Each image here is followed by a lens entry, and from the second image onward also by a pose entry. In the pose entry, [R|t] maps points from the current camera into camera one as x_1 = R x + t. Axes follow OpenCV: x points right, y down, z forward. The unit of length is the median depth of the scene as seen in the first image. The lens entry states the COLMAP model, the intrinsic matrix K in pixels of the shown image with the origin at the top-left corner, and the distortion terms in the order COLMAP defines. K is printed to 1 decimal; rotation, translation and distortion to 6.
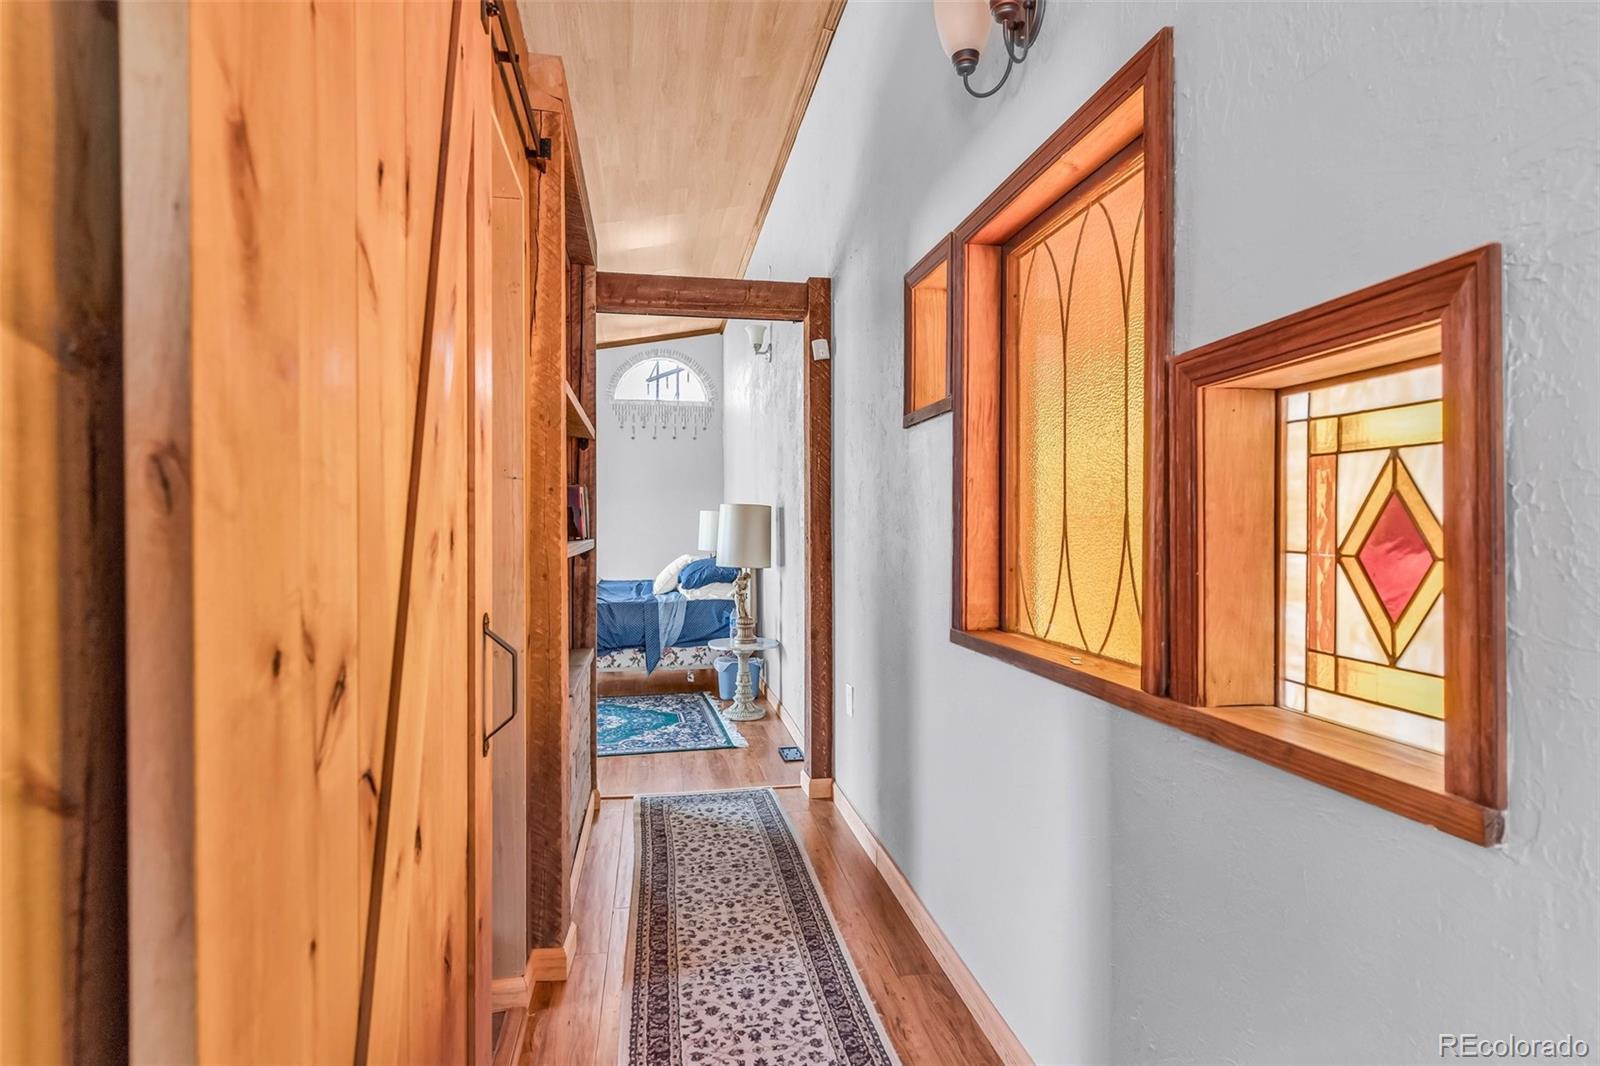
lens RADIAL K [[777.0, 0, 800.3], [0, 777.0, 540.8], [0, 0, 1]] dist [-0.000883, 0.000382]
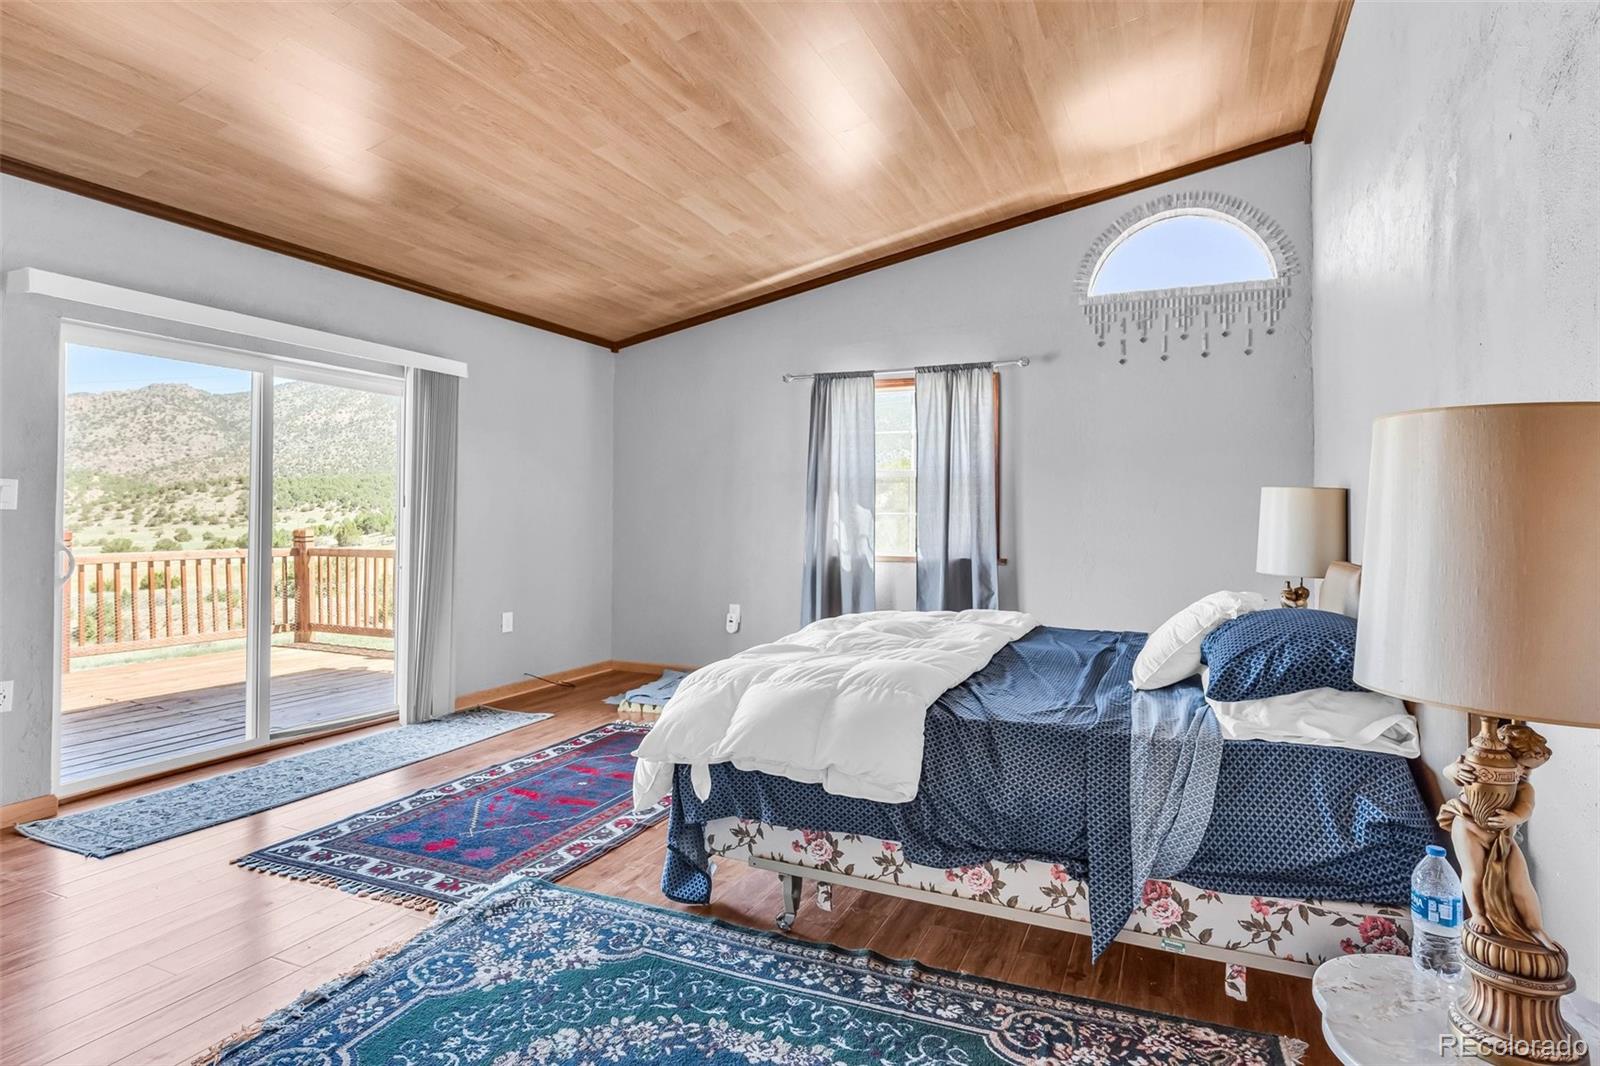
lens RADIAL K [[852.0, 0, 795.9], [0, 852.0, 516.1], [0, 0, 1]] dist [0.002493, 0.000812]
pose [[0.814928, 0.001642, -0.579560, -0.086776], [-0.019500, 0.999507, -0.024588, -0.005490], [0.579234, 0.031339, 0.814559, 0.613520]]
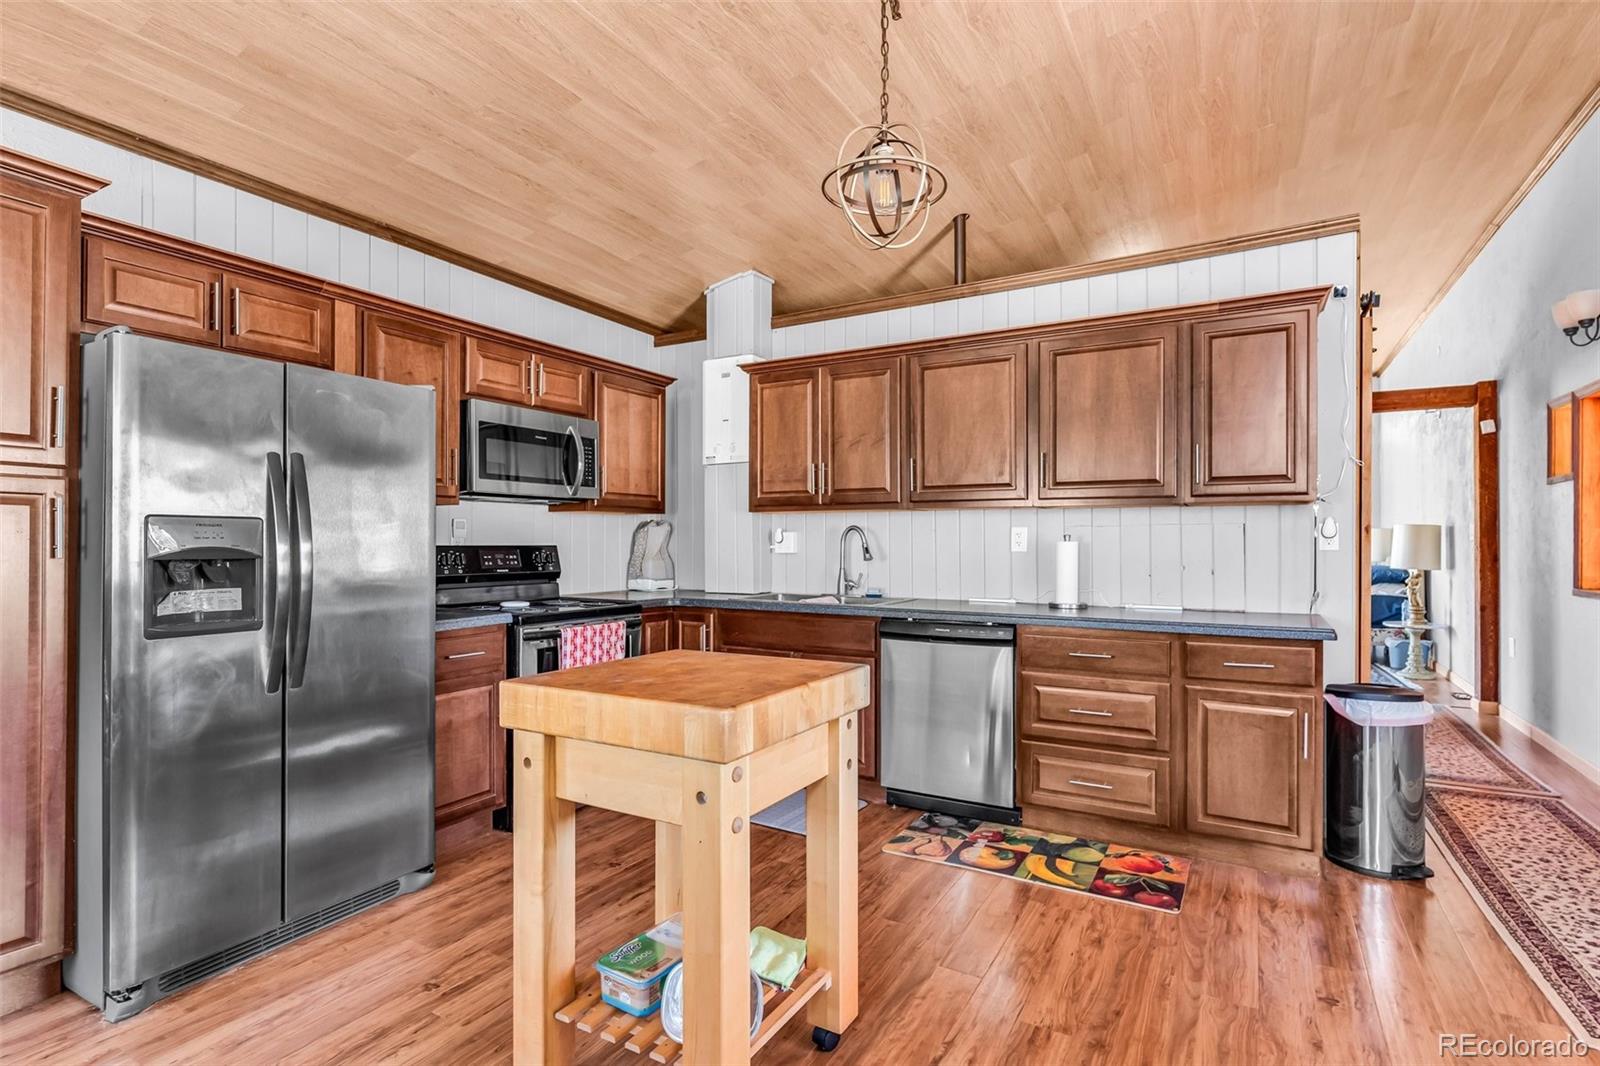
lens RADIAL K [[777.0, 0, 800.3], [0, 777.0, 540.8], [0, 0, 1]] dist [-0.000883, 0.000382]
pose [[0.762018, 0.000165, -0.647556, -0.011853], [-0.015743, 0.999709, -0.018271, 0.024881], [0.647365, 0.024118, 0.761799, -0.772848]]
